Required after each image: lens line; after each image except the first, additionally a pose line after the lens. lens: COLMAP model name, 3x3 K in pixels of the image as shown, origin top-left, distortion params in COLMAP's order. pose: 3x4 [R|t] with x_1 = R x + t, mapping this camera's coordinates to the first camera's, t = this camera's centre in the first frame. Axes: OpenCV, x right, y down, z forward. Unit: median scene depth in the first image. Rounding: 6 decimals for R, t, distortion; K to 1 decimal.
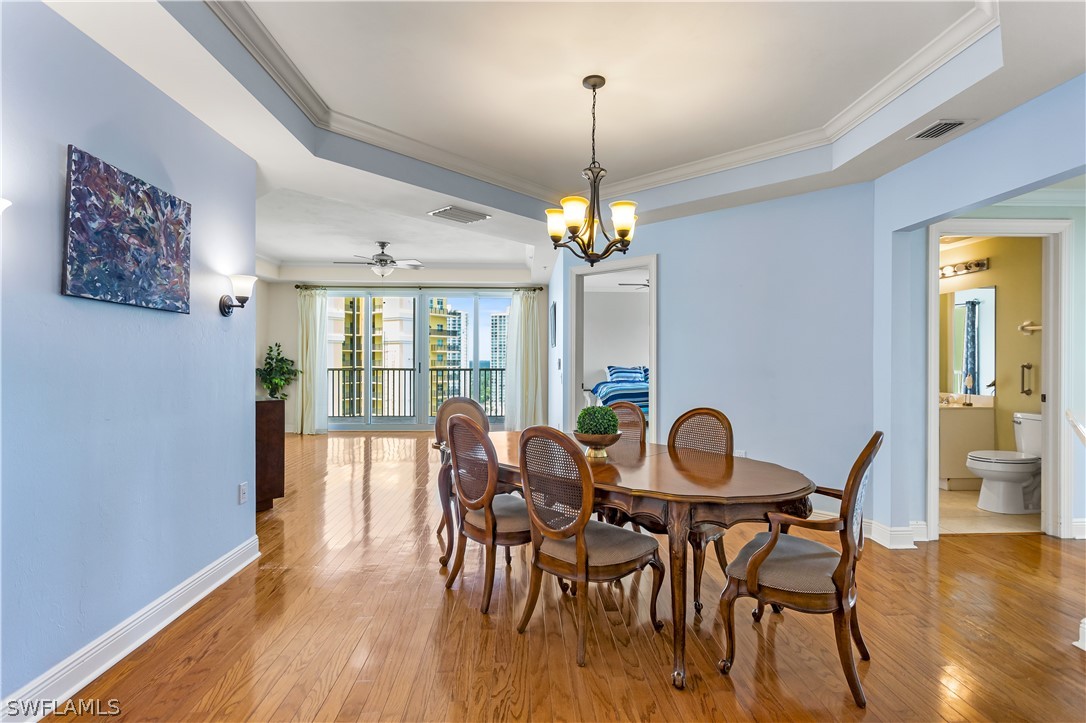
lens RADIAL K [[508.7, 0, 547.6], [0, 508.7, 357.0], [0, 0, 1]] dist [-0.004210, 0.001569]
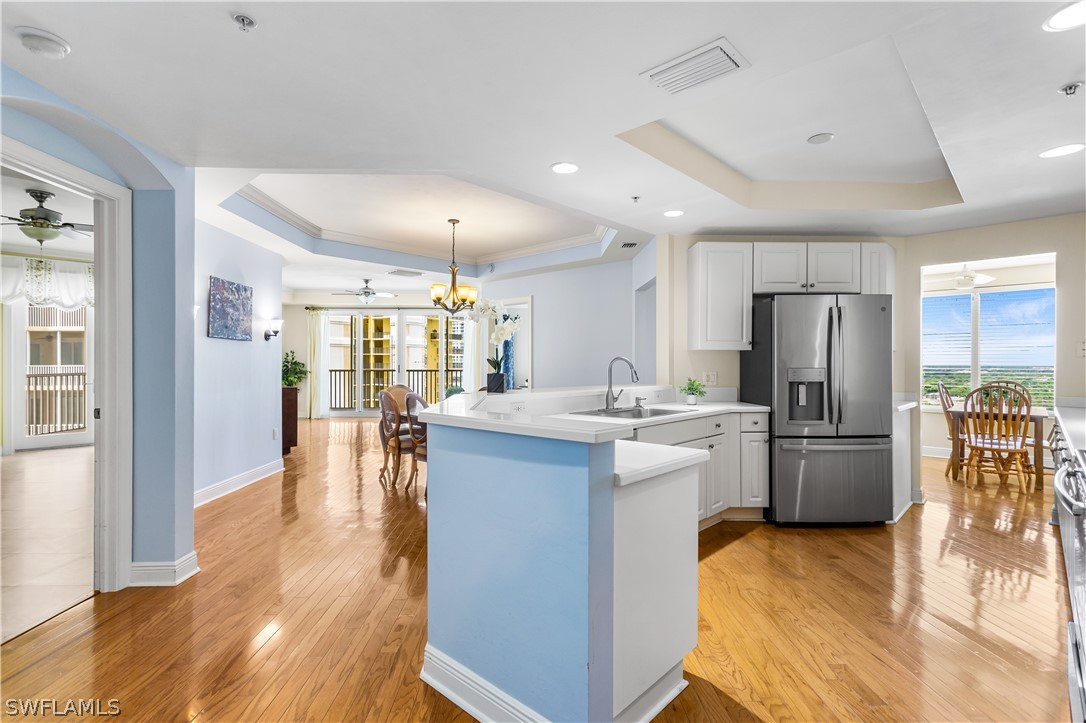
lens RADIAL K [[508.7, 0, 543.8], [0, 508.7, 360.3], [0, 0, 1]] dist [-0.004210, 0.001569]
pose [[0.999667, -0.001430, -0.025775, 0.405016], [0.001460, 0.999998, 0.001153, -0.005826], [0.025773, -0.001190, 0.999667, -0.785748]]
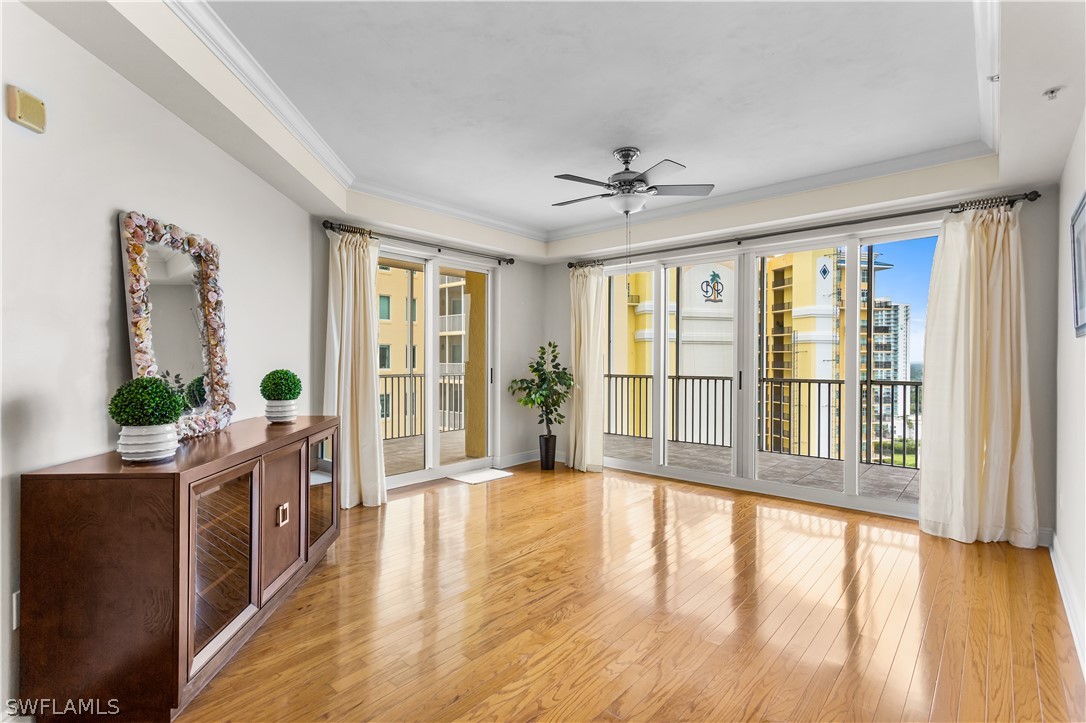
lens RADIAL K [[508.7, 0, 546.0], [0, 508.7, 362.6], [0, 0, 1]] dist [-0.004210, 0.001569]
pose [[0.712695, 0.004537, -0.701459, -0.012353], [0.001178, 0.999970, 0.007664, -0.009138], [0.701473, -0.006289, 0.712668, 1.119201]]
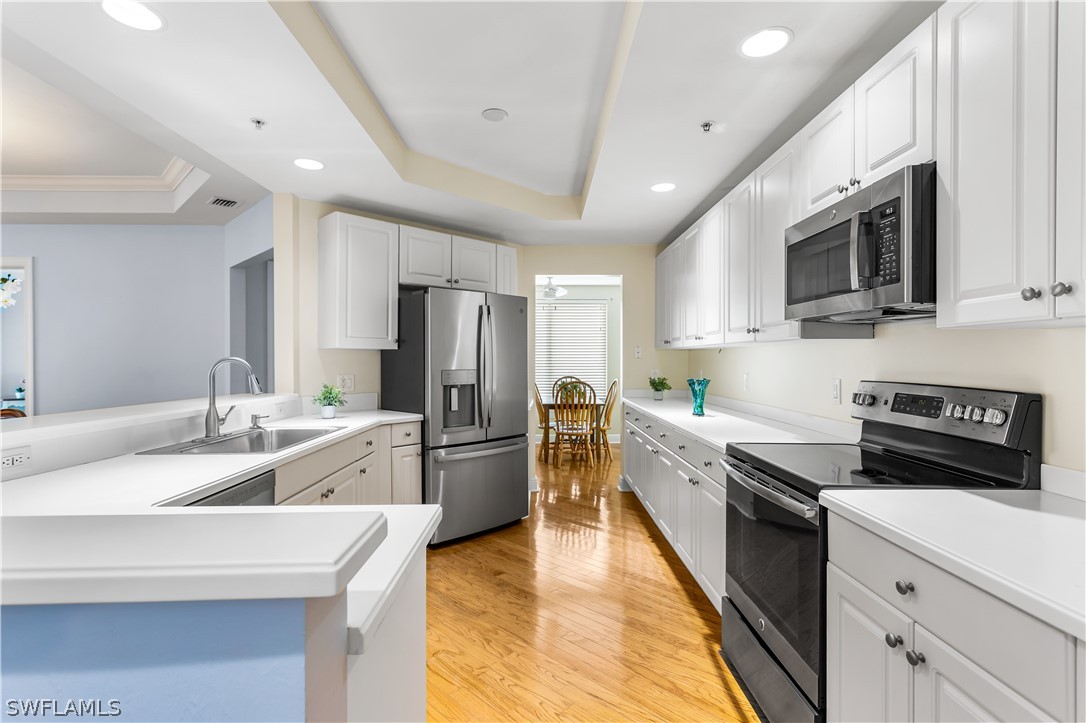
lens RADIAL K [[508.7, 0, 536.3], [0, 508.7, 362.8], [0, 0, 1]] dist [-0.004210, 0.001569]
pose [[0.738682, -0.005090, 0.674035, 0.376675], [-0.002744, 0.999941, 0.010558, -0.011846], [-0.674048, -0.009648, 0.738624, -0.533942]]
